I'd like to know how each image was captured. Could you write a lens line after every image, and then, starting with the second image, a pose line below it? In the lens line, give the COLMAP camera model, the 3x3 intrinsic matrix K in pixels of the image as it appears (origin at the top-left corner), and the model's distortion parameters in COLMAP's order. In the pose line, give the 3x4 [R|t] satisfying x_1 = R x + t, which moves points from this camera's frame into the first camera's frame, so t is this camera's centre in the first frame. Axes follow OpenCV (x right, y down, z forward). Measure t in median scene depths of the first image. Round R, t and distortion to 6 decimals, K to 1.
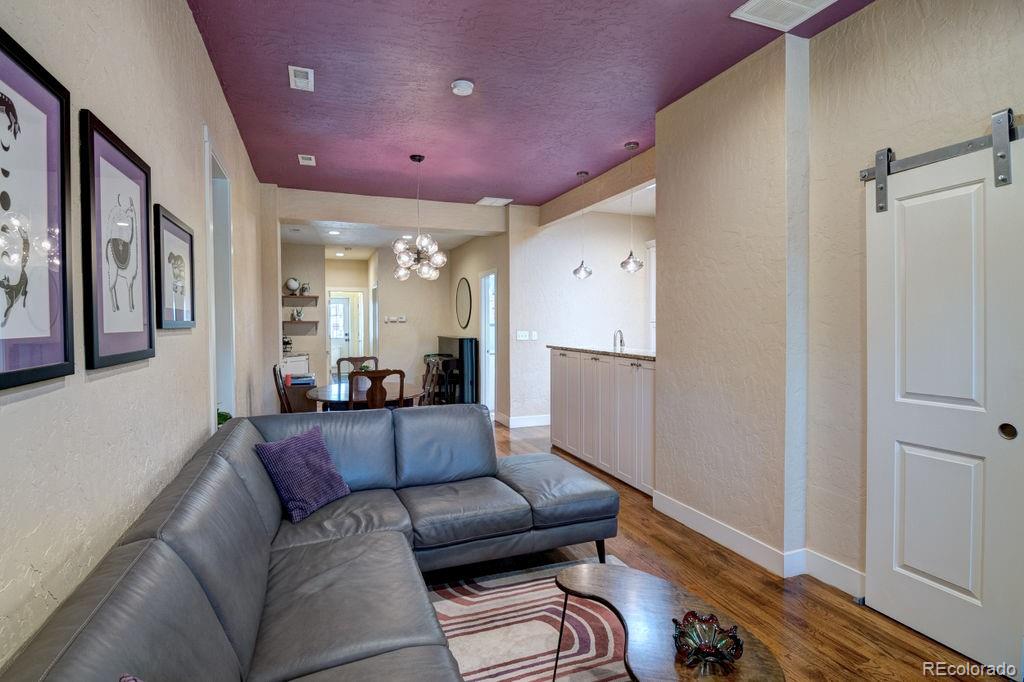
lens RADIAL K [[504.9, 0, 501.7], [0, 504.9, 336.5], [0, 0, 1]] dist [0.002402, -0.011492]
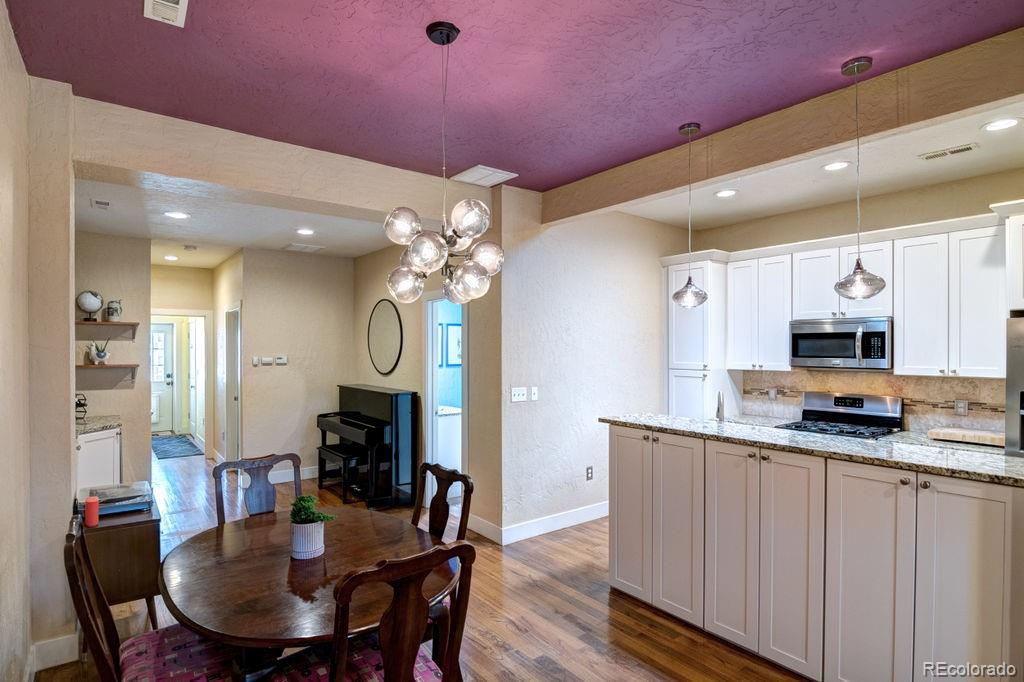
lens RADIAL K [[528.2, 0, 482.9], [0, 528.2, 351.8], [0, 0, 1]] dist [-0.002606, -0.010833]
pose [[0.962549, 0.003302, 0.271087, -0.317250], [0.002668, 0.999762, -0.021653, -0.071473], [-0.271094, 0.021565, 0.962311, 0.664636]]
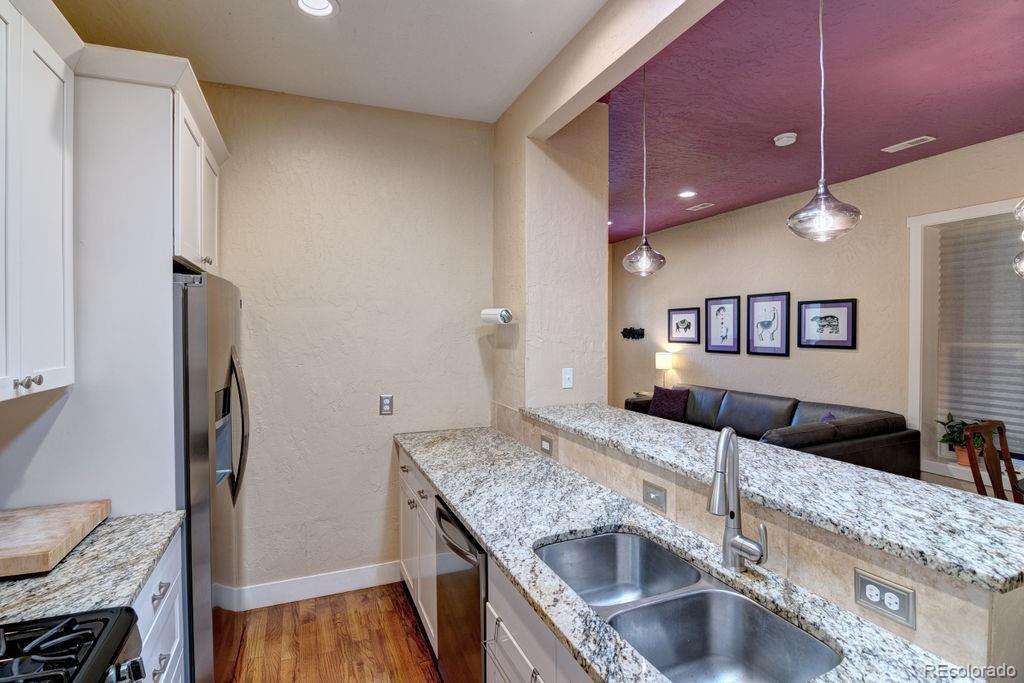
lens RADIAL K [[491.4, 0, 496.4], [0, 491.4, 337.9], [0, 0, 1]] dist [-0.022898, -0.000455]
pose [[-0.999653, 0.009813, -0.024439, 0.497730], [0.008666, 0.998876, 0.046610, -0.099749], [0.024869, 0.046382, -0.998614, 1.765539]]
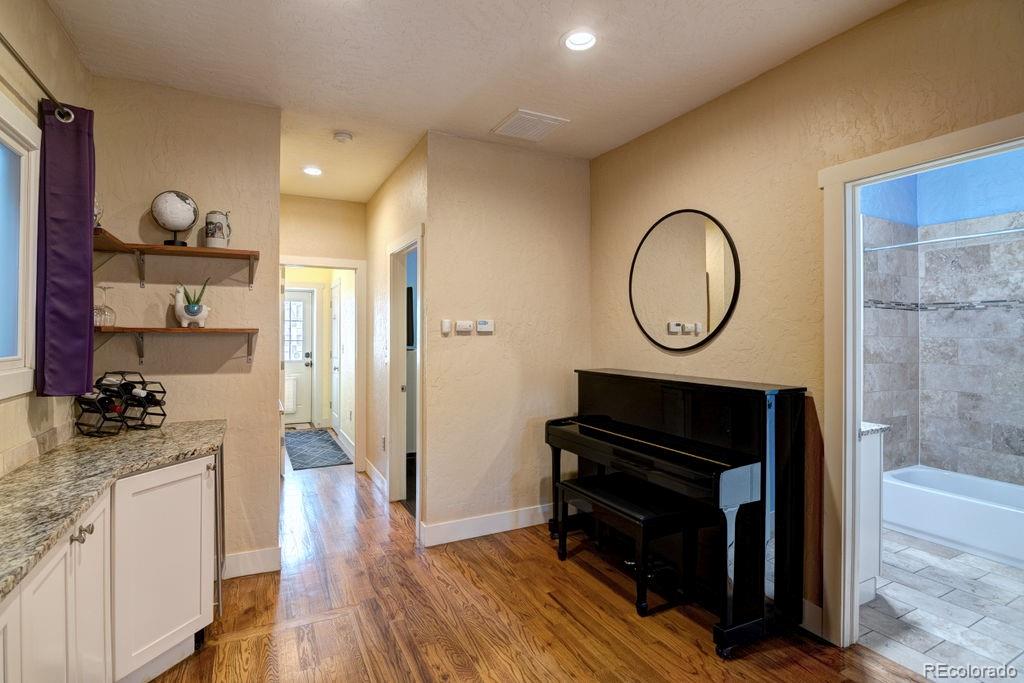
lens RADIAL K [[501.3, 0, 501.0], [0, 501.3, 331.0], [0, 0, 1]] dist [-0.019150, -0.000532]
pose [[0.994301, 0.006053, 0.106434, -0.544311], [-0.002403, 0.999406, -0.034385, -0.042104], [-0.106579, 0.033934, 0.993725, 1.504278]]
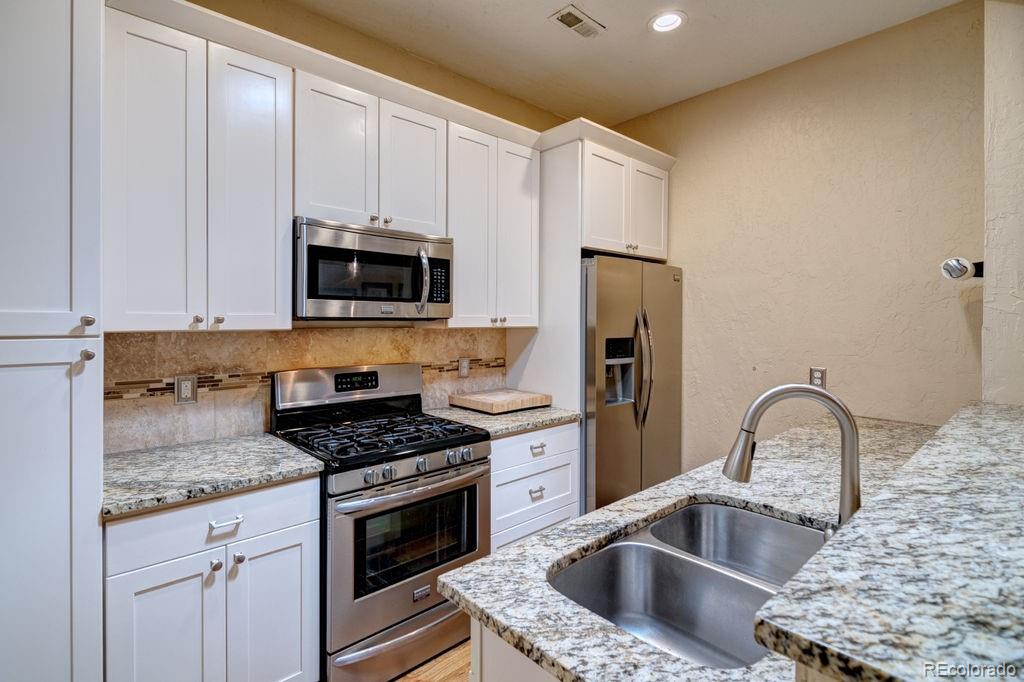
lens RADIAL K [[487.3, 0, 504.5], [0, 487.3, 320.9], [0, 0, 1]] dist [0.008886, -0.008990]
pose [[-0.377444, 0.000272, 0.926032, 0.163849], [0.025179, 0.999633, 0.009970, -0.059080], [-0.925690, 0.027080, -0.377312, 1.668058]]
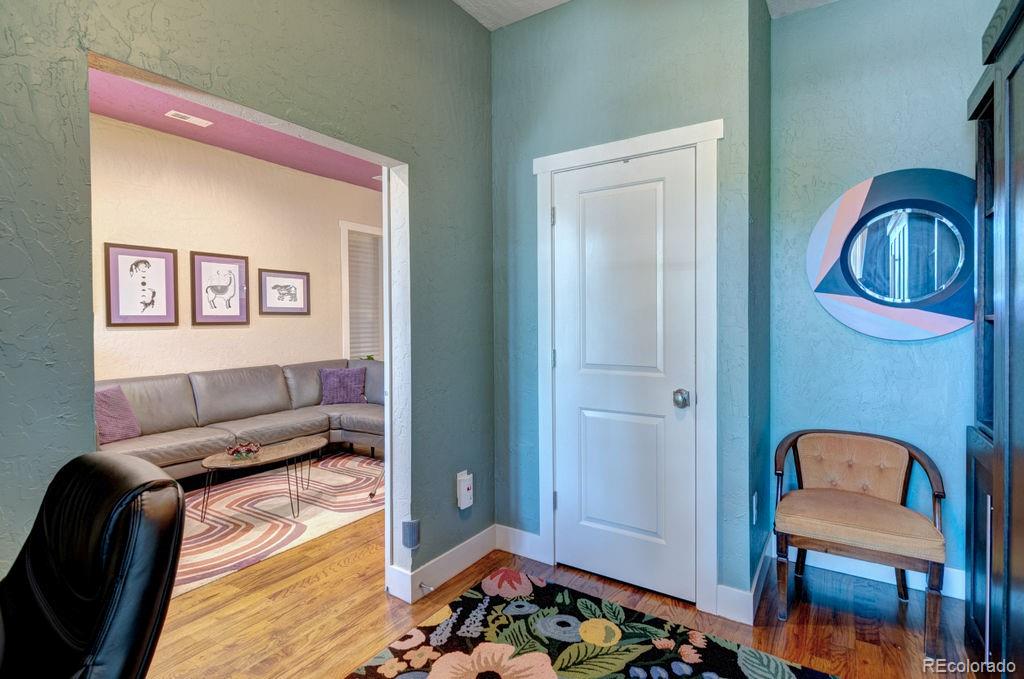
lens RADIAL K [[506.2, 0, 526.3], [0, 506.2, 329.4], [0, 0, 1]] dist [-0.001987, -0.000546]
pose [[0.613071, 0.014076, -0.789903, 1.141149], [-0.016207, 0.999855, 0.005239, 0.012723], [0.789862, 0.009590, 0.613210, 0.233709]]
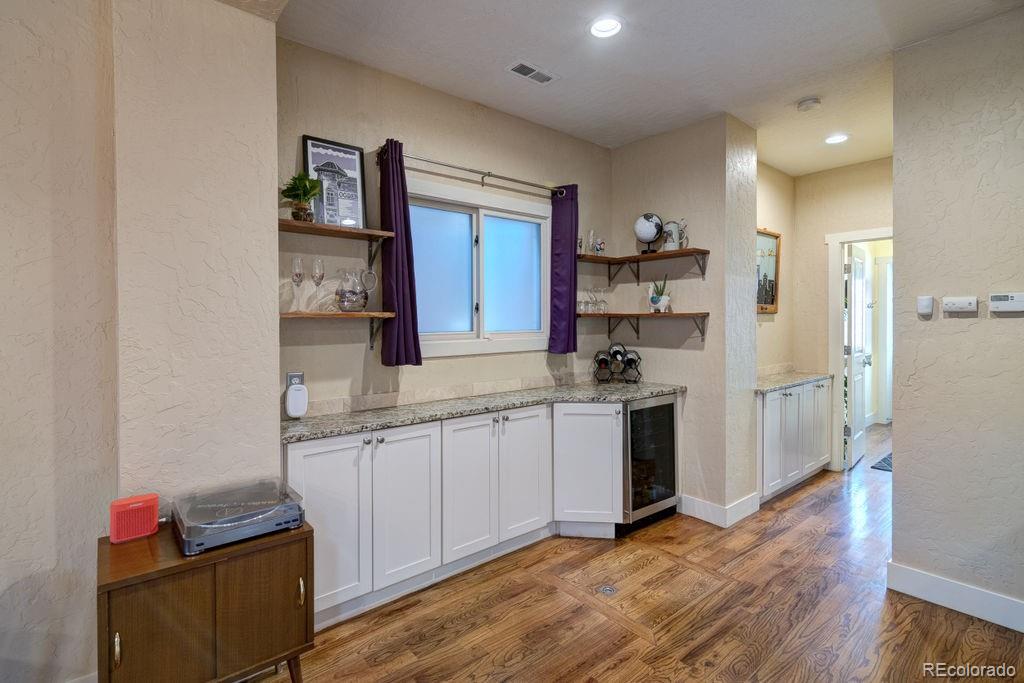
lens RADIAL K [[490.1, 0, 505.4], [0, 490.1, 325.1], [0, 0, 1]] dist [0.020164, -0.008562]
pose [[0.335280, 0.014674, -0.942004, -0.127536], [-0.022246, 0.999723, 0.007655, -0.048009], [0.941856, 0.018389, 0.335513, 1.666468]]
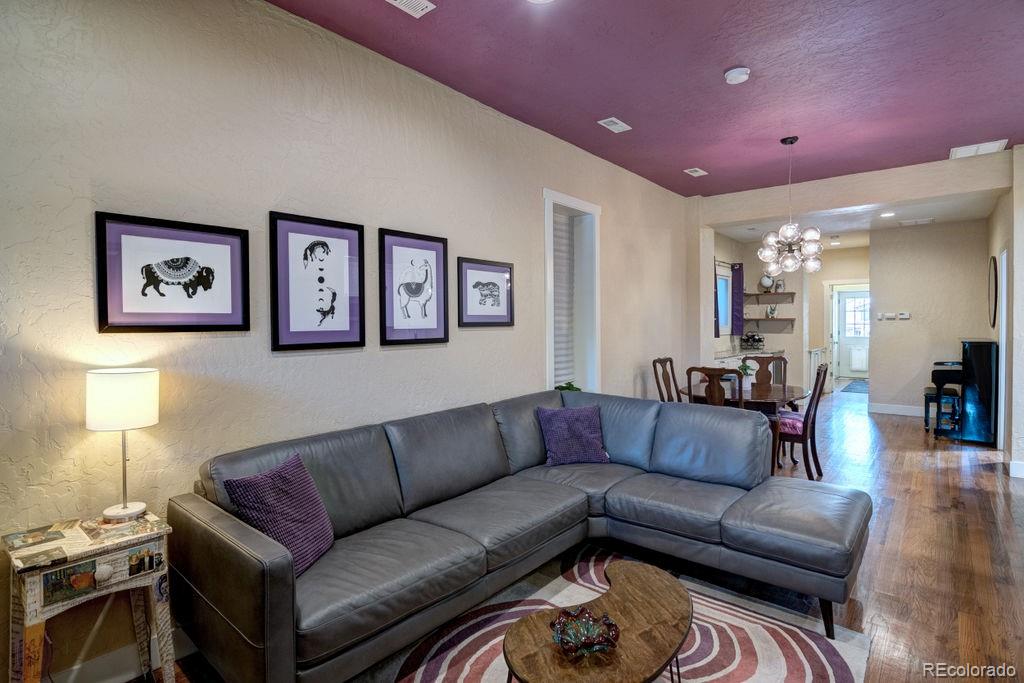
lens RADIAL K [[510.3, 0, 502.1], [0, 510.3, 332.0], [0, 0, 1]] dist [-0.002466, -0.011510]
pose [[0.485361, 0.017493, -0.874139, 0.474614], [-0.019151, 0.999773, 0.009374, -0.008425], [0.874104, 0.012191, 0.485586, 0.129589]]
